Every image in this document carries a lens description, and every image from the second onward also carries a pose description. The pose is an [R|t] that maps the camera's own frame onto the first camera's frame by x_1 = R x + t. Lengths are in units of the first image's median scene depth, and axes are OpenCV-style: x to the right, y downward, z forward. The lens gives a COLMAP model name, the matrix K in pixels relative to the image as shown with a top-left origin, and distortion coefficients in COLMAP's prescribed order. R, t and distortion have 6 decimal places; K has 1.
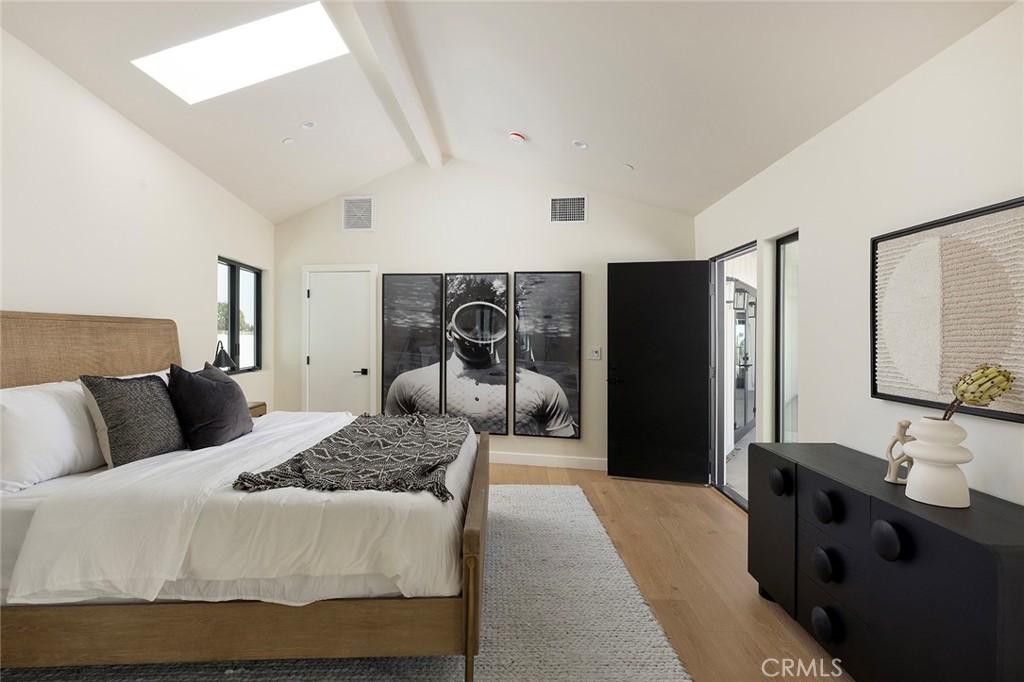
lens RADIAL K [[504.6, 0, 514.0], [0, 504.6, 336.7], [0, 0, 1]] dist [0.003223, 0.000451]
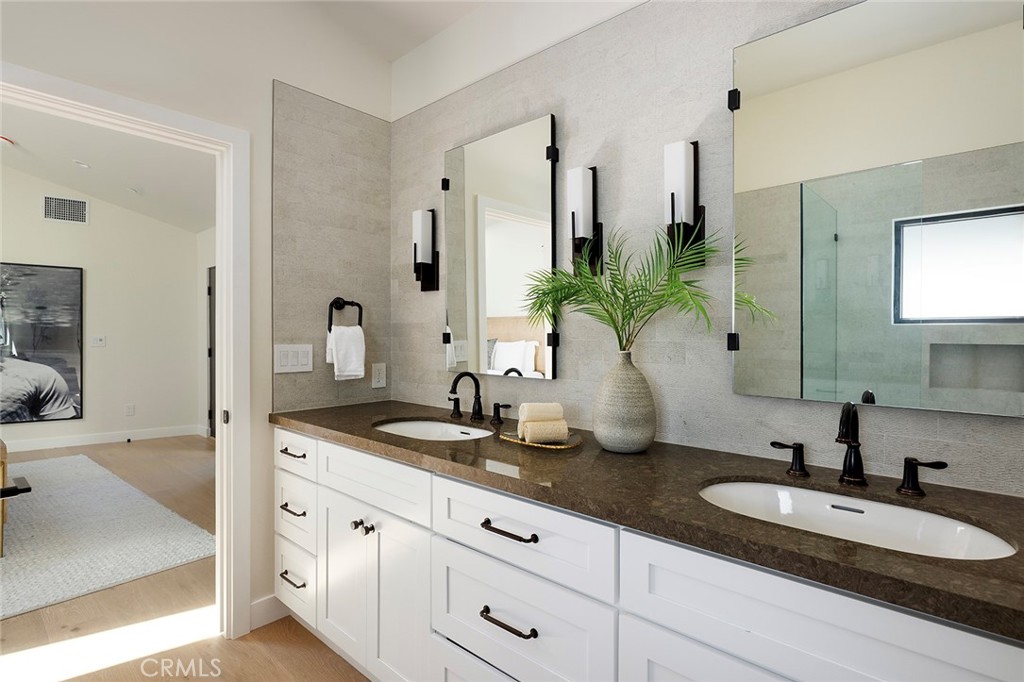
lens RADIAL K [[504.6, 0, 515.7], [0, 504.6, 332.6], [0, 0, 1]] dist [0.003223, 0.000451]
pose [[0.664664, -0.005300, 0.747123, -0.065882], [0.006981, 0.999975, 0.000884, 0.018729], [-0.747109, 0.004628, 0.664685, -0.451427]]
